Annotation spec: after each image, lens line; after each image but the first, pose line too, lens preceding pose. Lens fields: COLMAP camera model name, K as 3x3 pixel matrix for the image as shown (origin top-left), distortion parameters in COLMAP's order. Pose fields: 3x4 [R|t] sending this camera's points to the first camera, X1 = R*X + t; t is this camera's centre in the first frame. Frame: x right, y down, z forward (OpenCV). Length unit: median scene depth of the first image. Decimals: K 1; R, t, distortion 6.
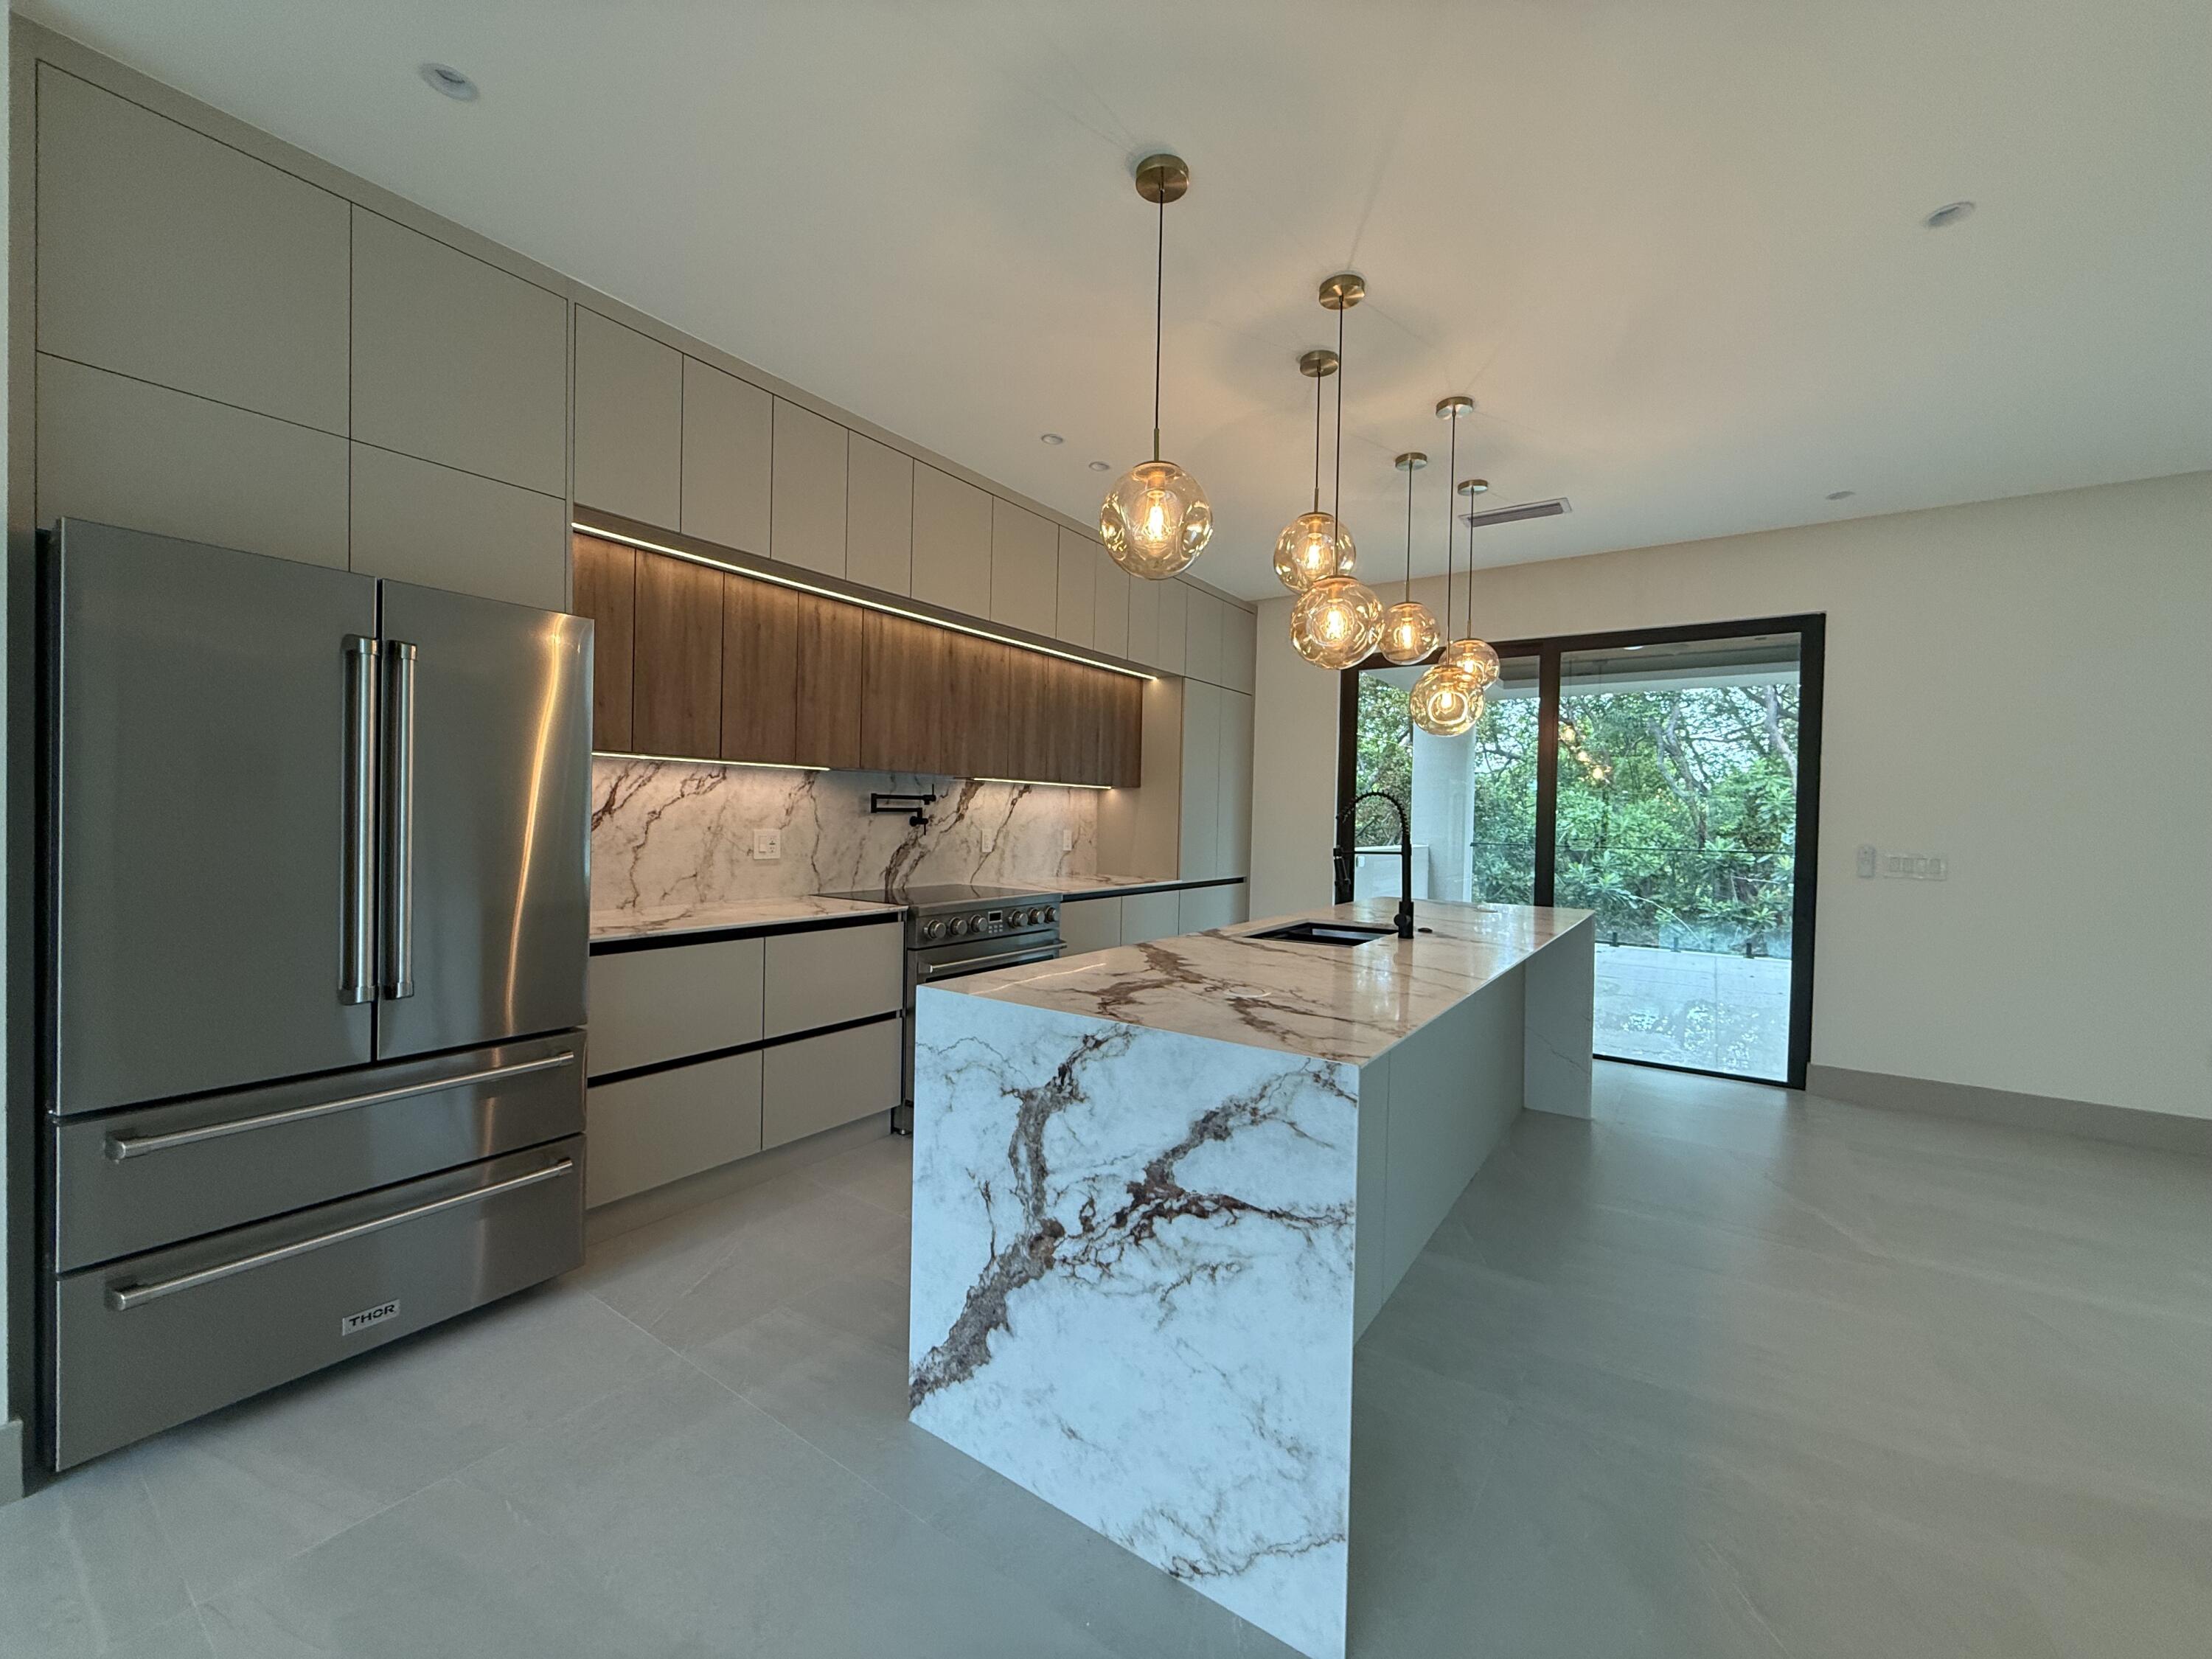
lens RADIAL K [[877.3, 0, 1096.1], [0, 877.3, 831.9], [0, 0, 1]] dist [-0.000503, 0.000318]
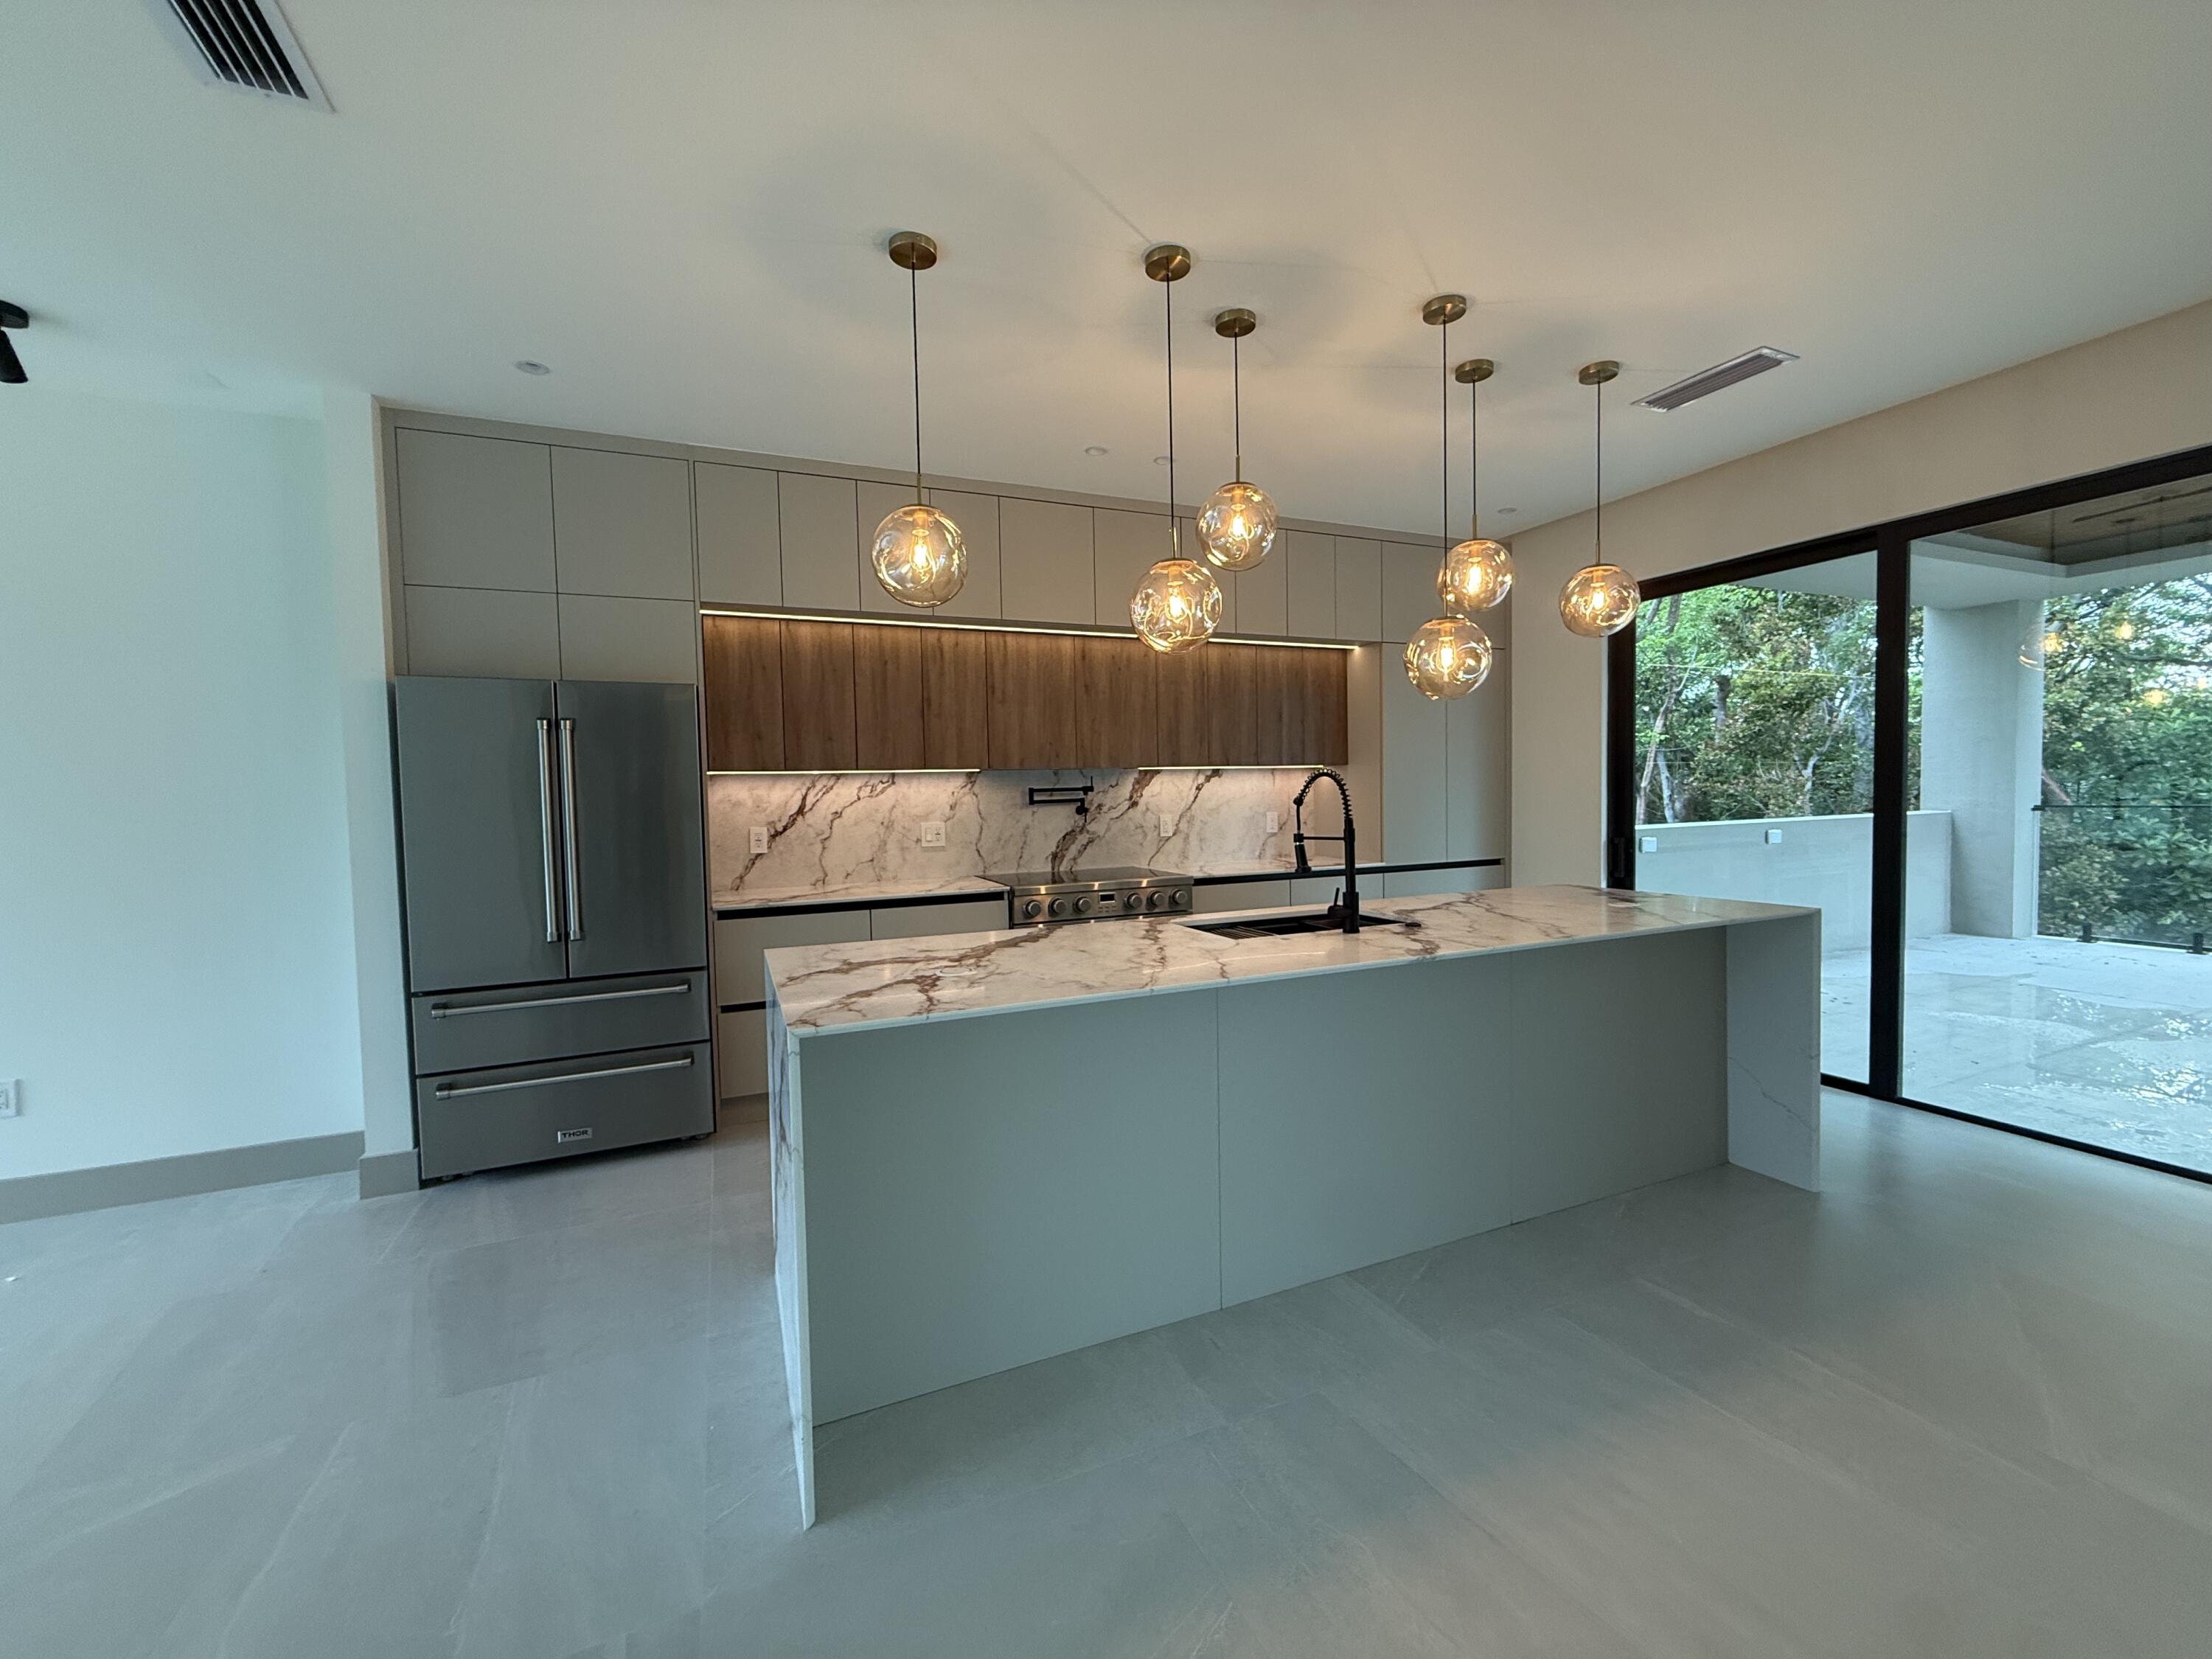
lens RADIAL K [[877.3, 0, 1094.9], [0, 877.3, 830.2], [0, 0, 1]] dist [-0.000503, 0.000318]
pose [[0.851558, -0.017274, -0.523975, 0.523138], [0.030145, 0.999417, 0.016043, -0.005631], [0.523392, -0.029457, 0.851582, 0.083220]]
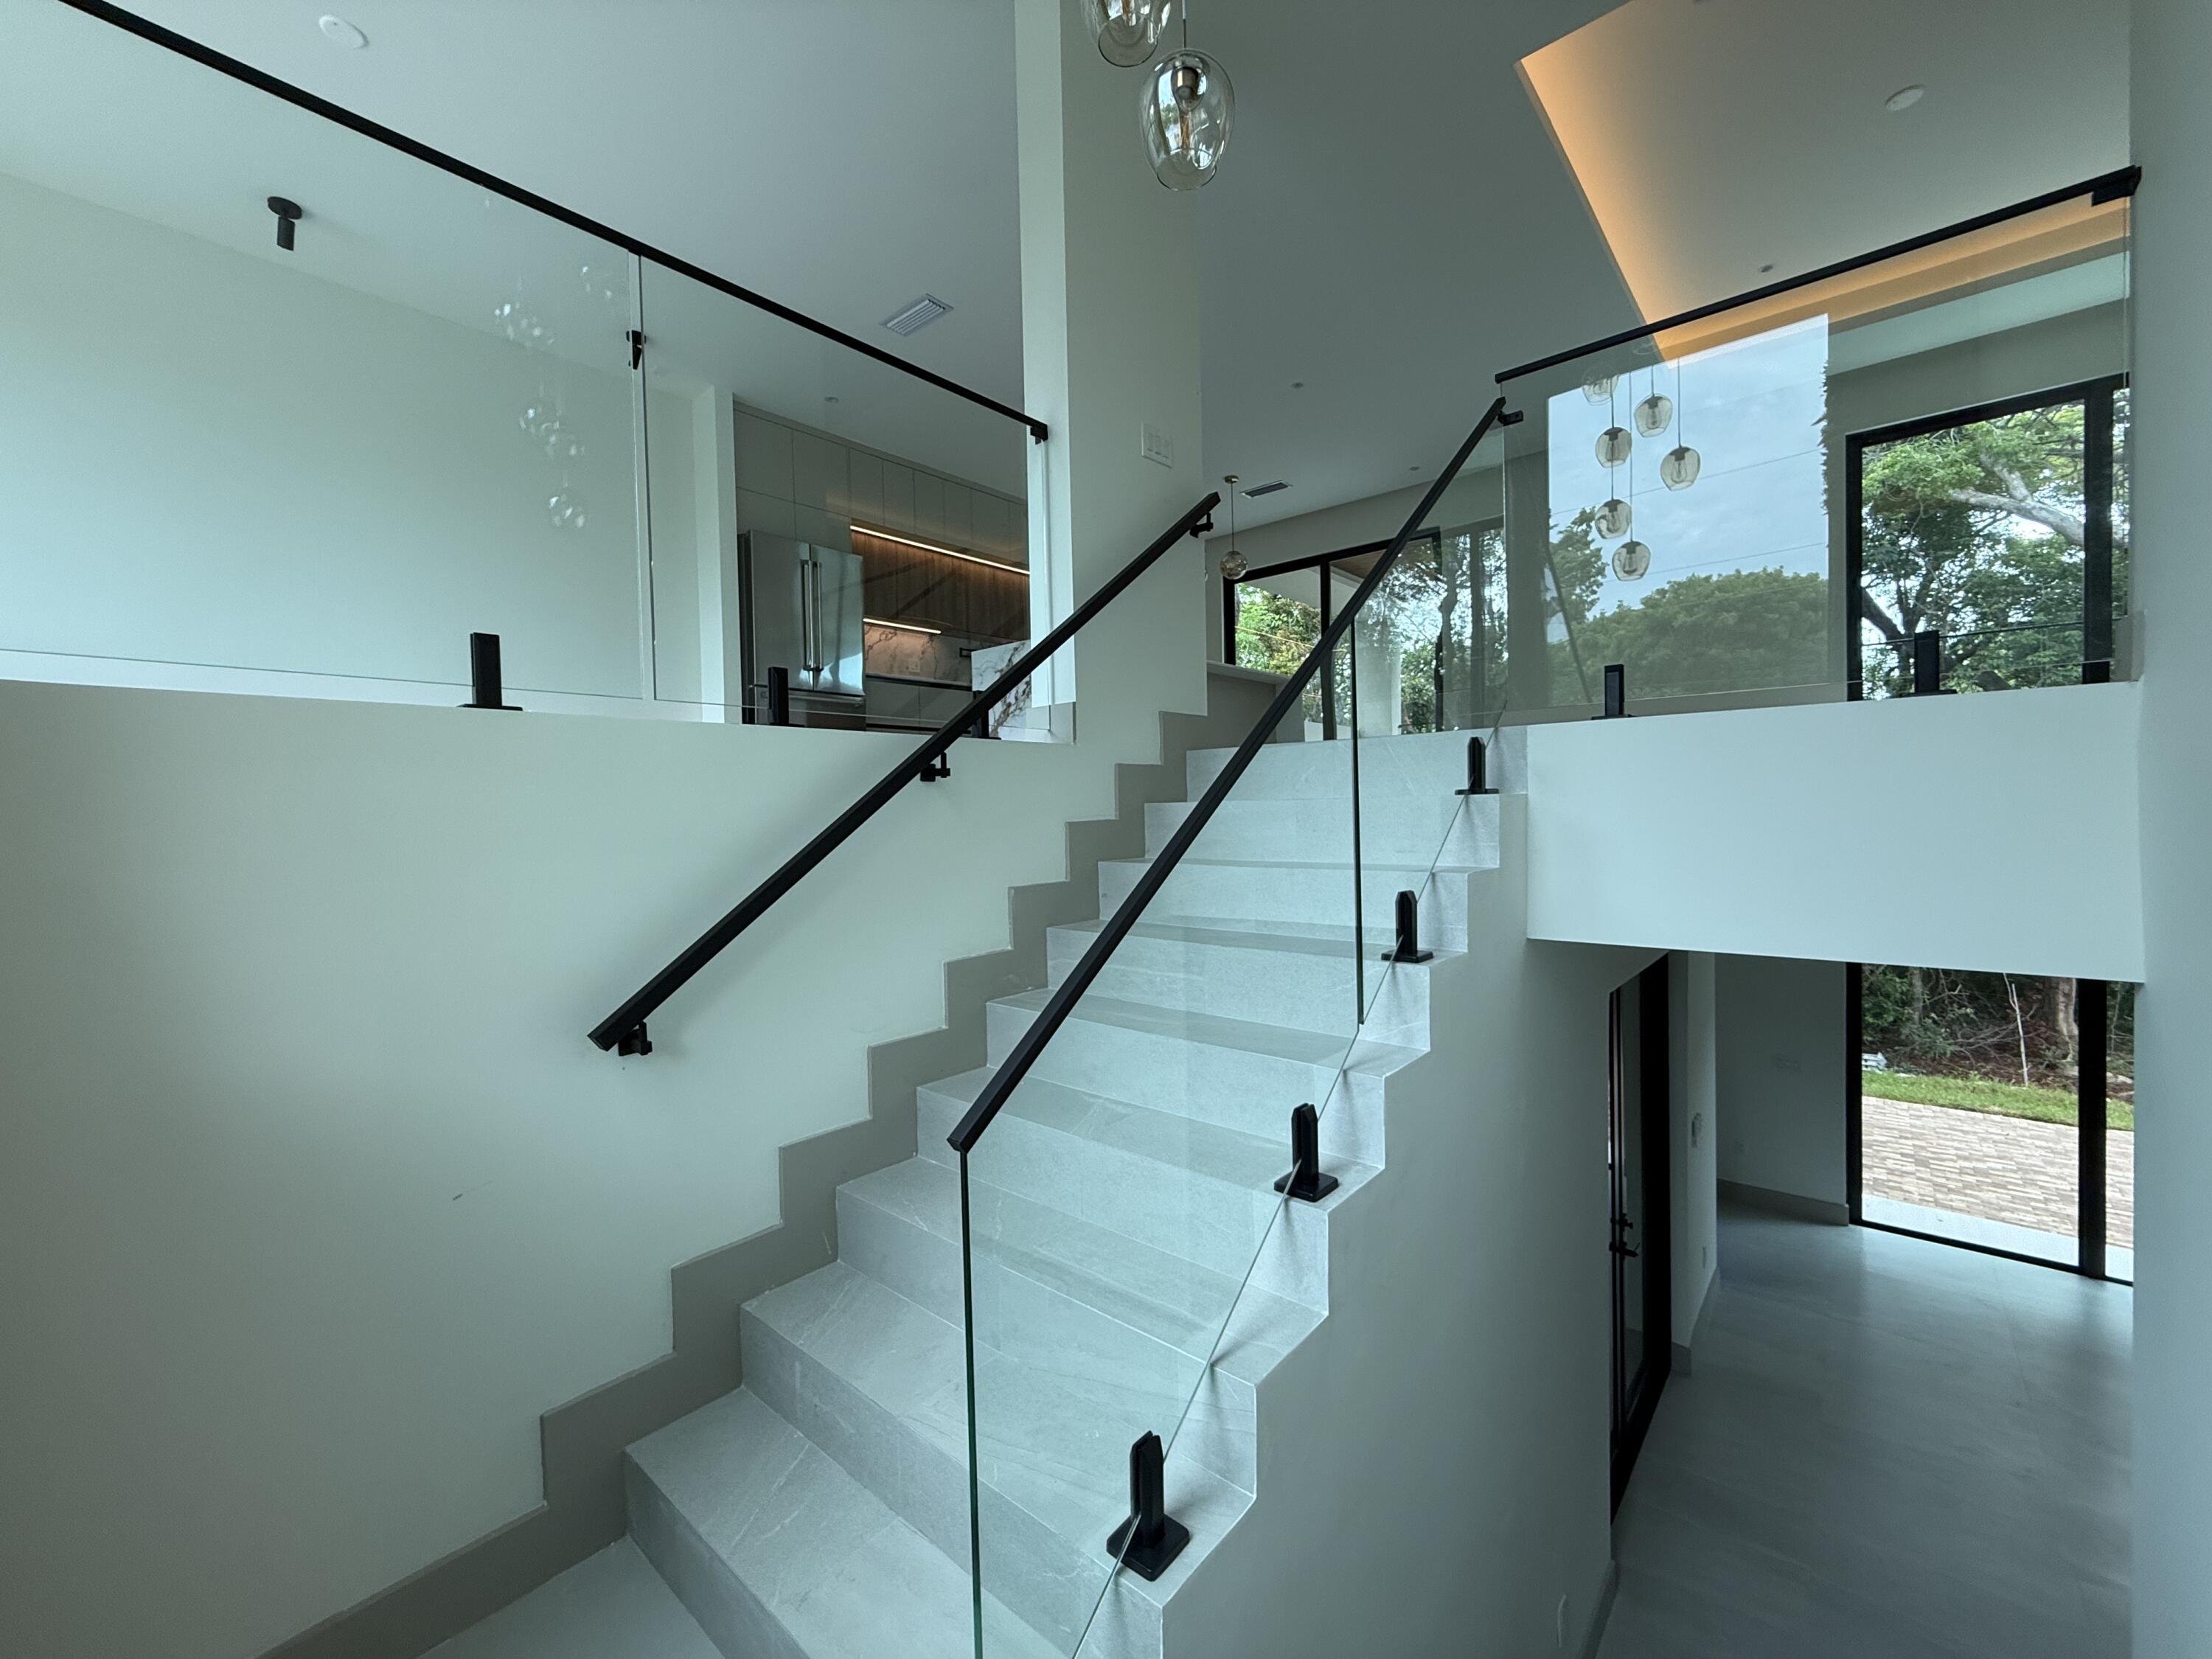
lens RADIAL K [[877.3, 0, 1104.7], [0, 877.3, 826.8], [0, 0, 1]] dist [-0.000503, 0.000318]
pose [[0.994154, -0.037600, -0.101209, 0.357468], [0.038616, 0.999221, 0.008099, 0.481024], [0.100826, -0.011960, 0.994832, -1.329991]]
